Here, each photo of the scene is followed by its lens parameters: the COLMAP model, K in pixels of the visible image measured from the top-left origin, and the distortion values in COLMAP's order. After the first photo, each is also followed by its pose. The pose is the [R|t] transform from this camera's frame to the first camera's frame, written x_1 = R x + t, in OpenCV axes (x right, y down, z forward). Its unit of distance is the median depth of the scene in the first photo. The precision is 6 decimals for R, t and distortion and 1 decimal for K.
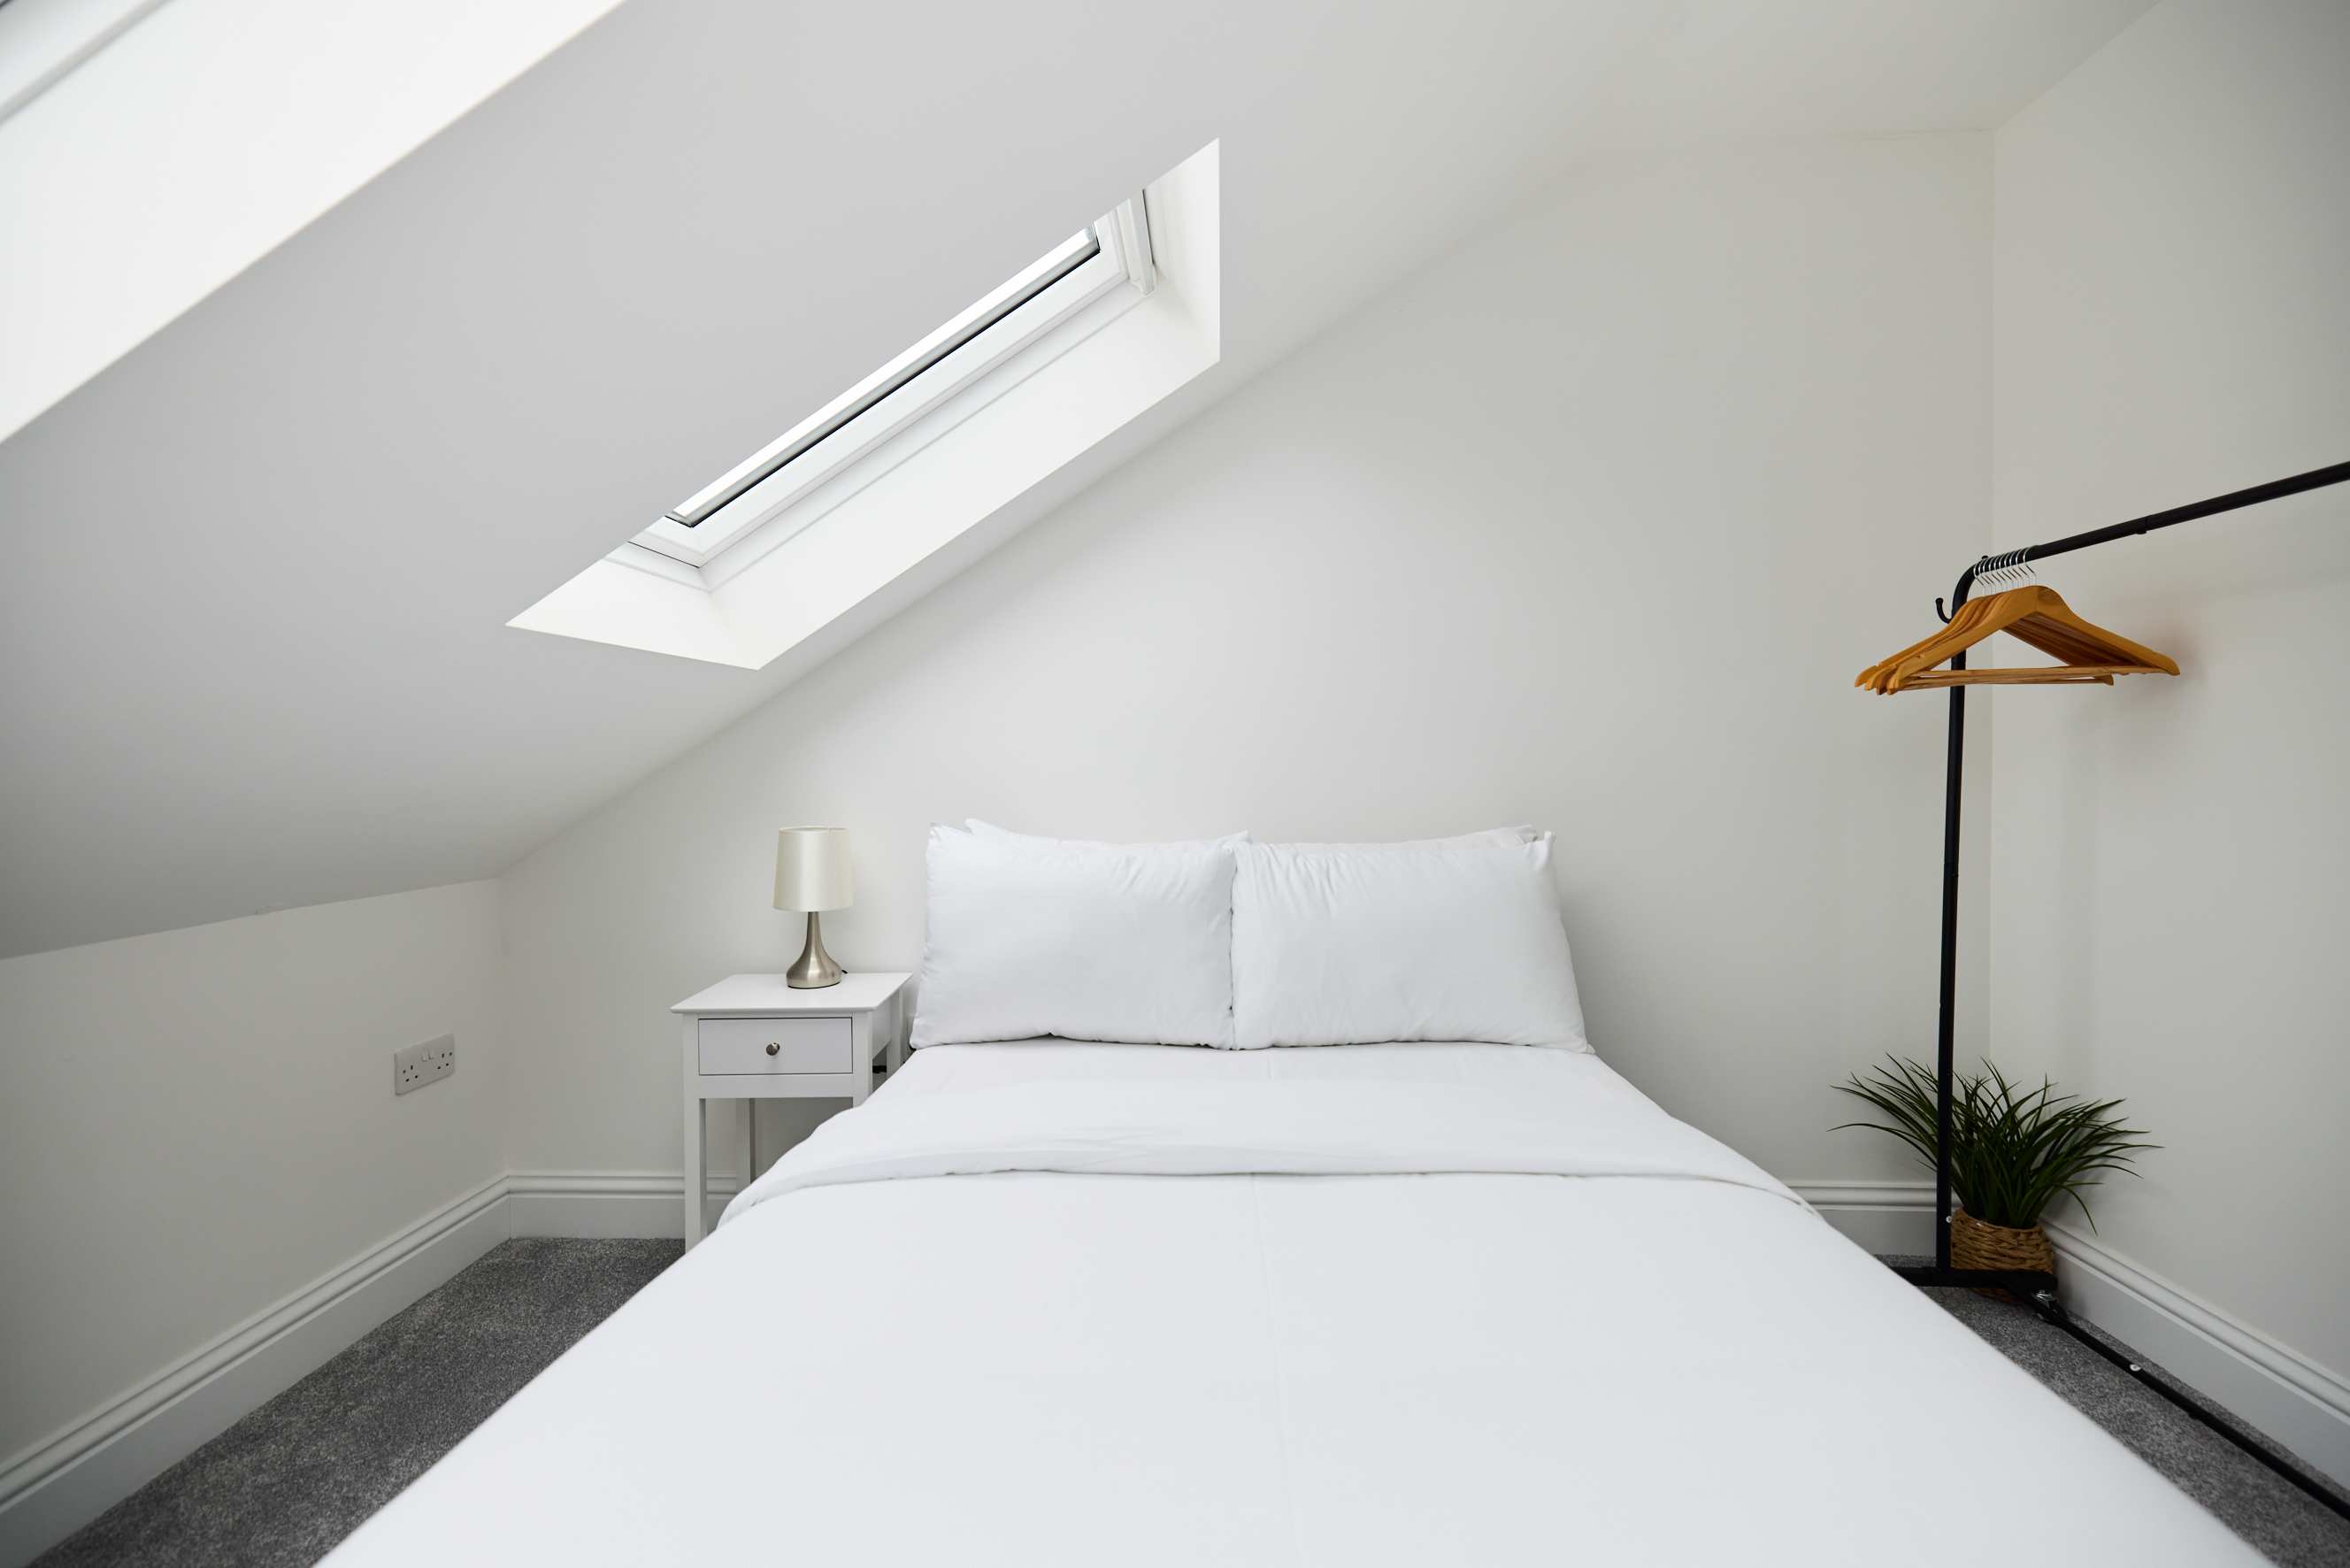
lens RADIAL K [[1028.1, 0, 1186.3], [0, 1028.1, 776.8], [0, 0, 1]] dist [0.001528, -0.000595]
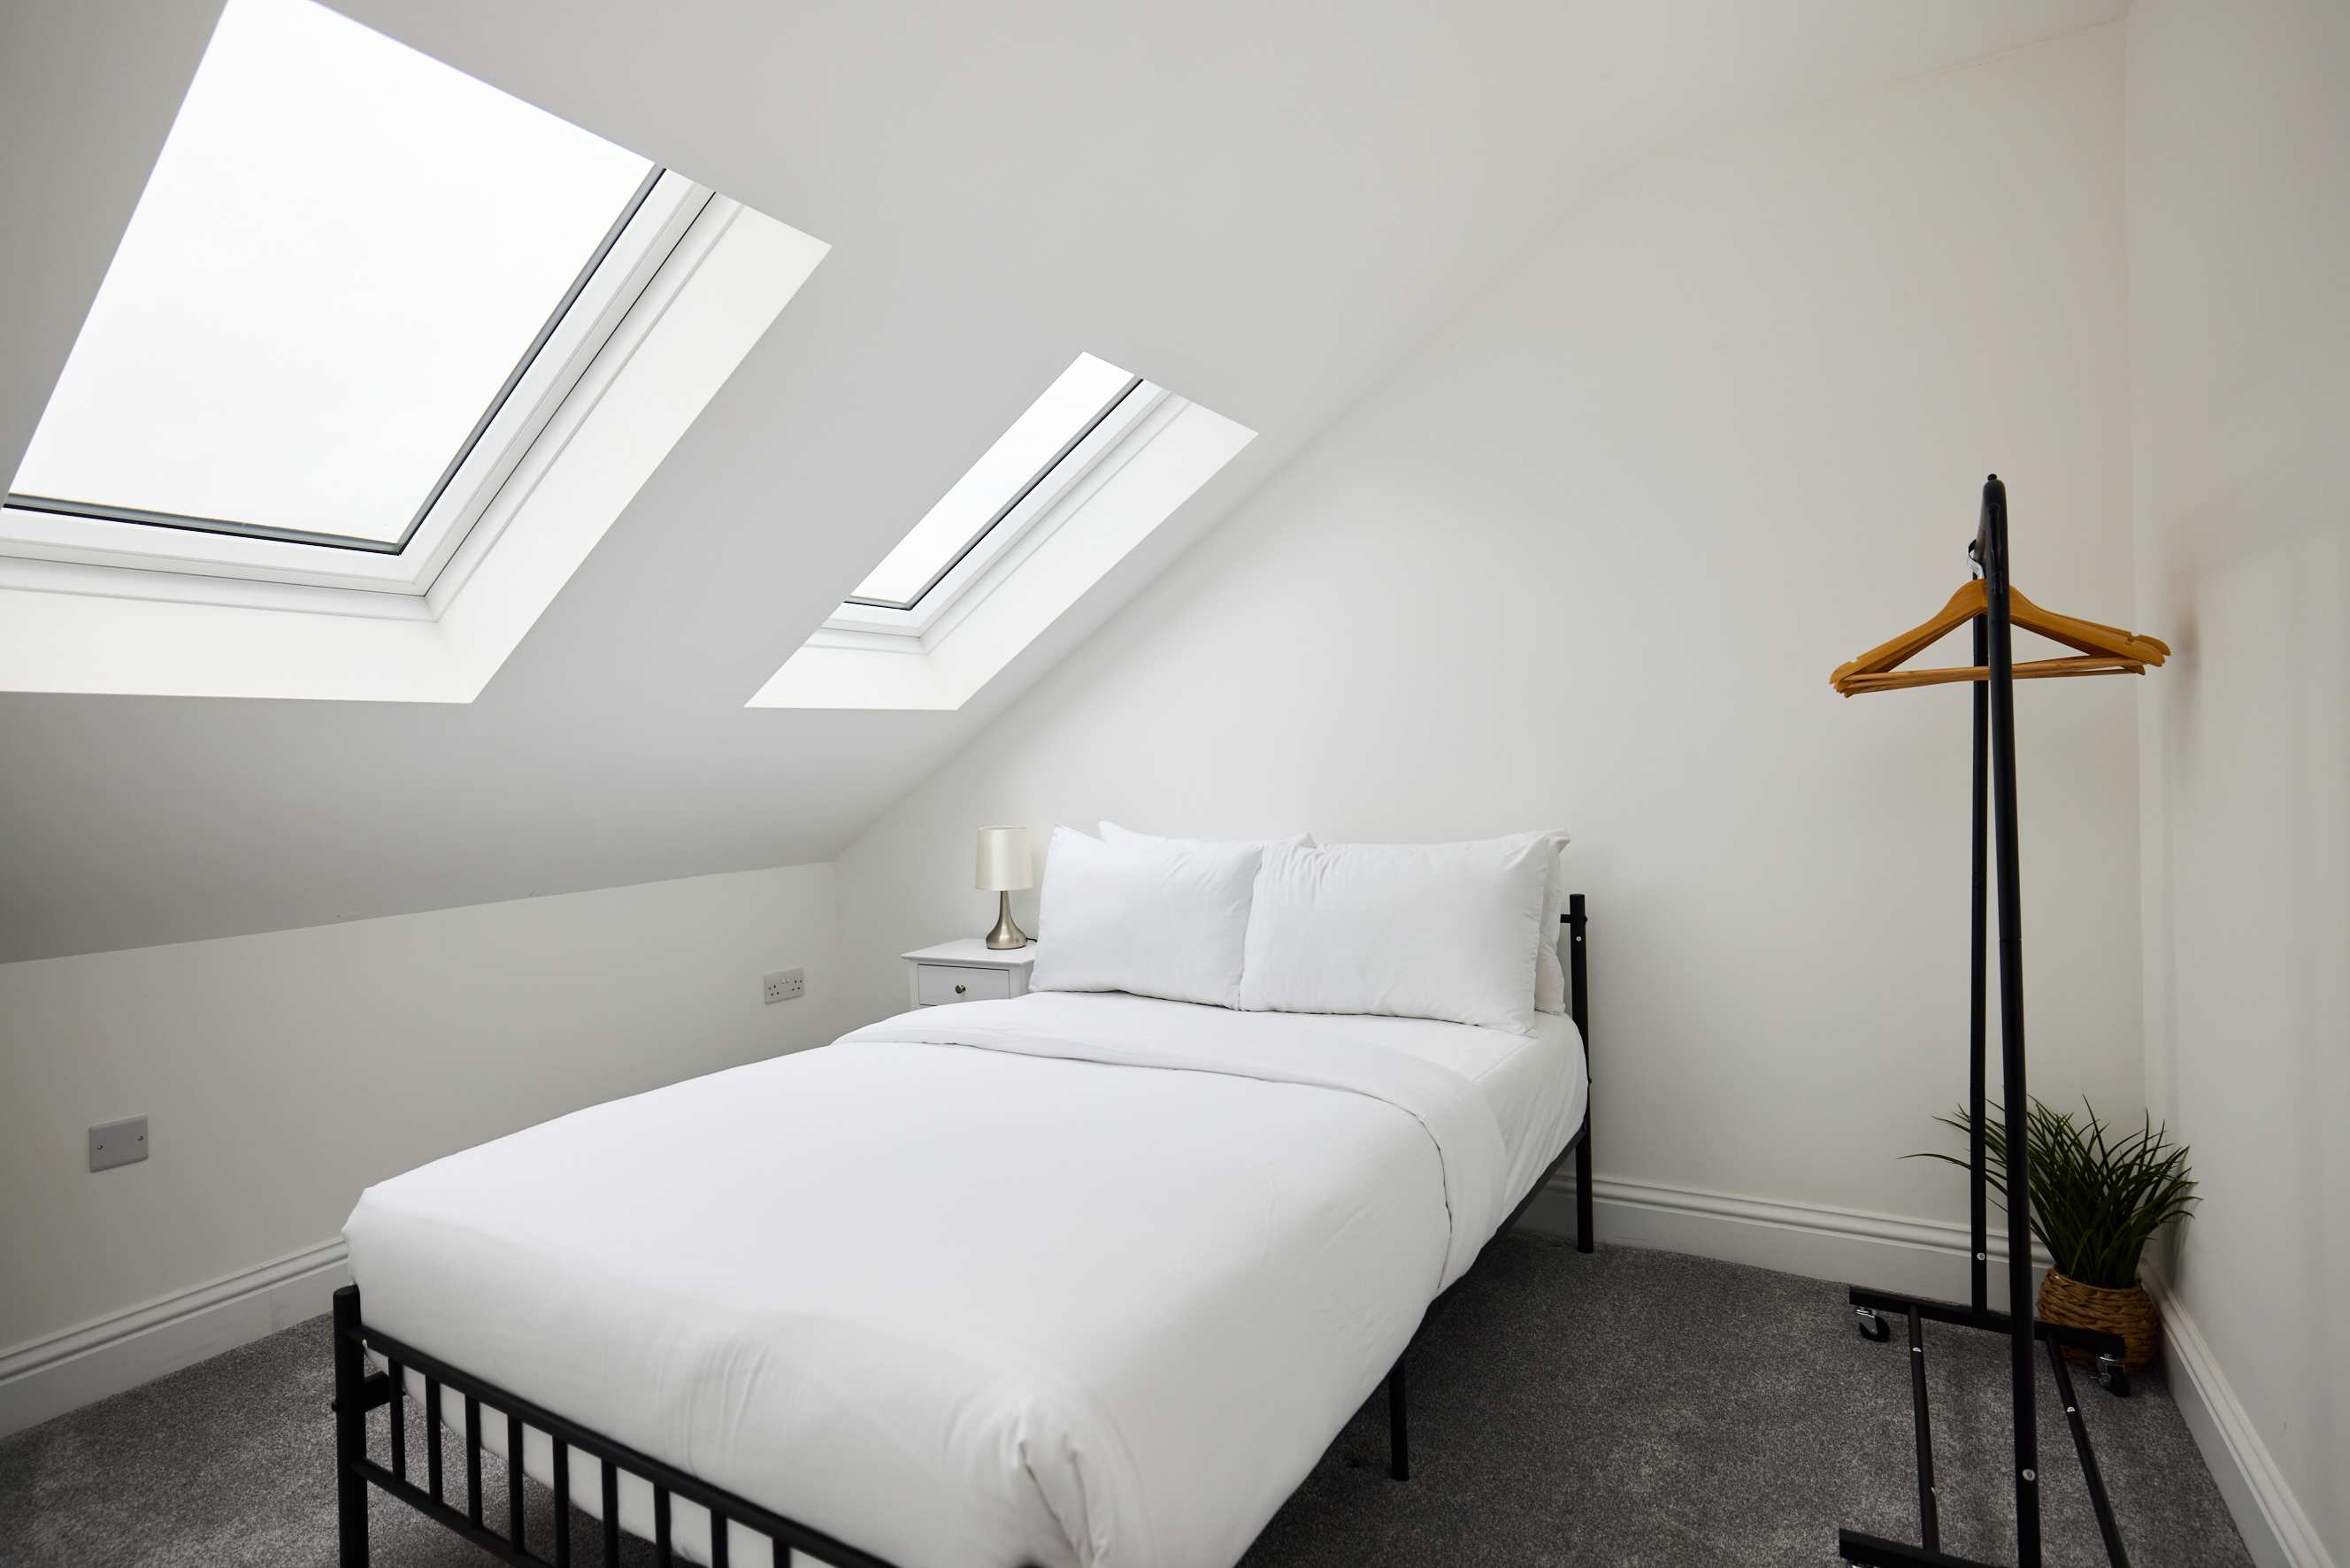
lens RADIAL K [[1234.8, 0, 1163.8], [0, 1234.8, 771.2], [0, 0, 1]] dist [-0.014019, 0.000491]
pose [[0.881033, -0.014724, -0.472825, 0.611630], [0.015983, 0.999871, -0.001354, -0.017150], [0.472784, -0.006364, 0.881155, -0.311283]]
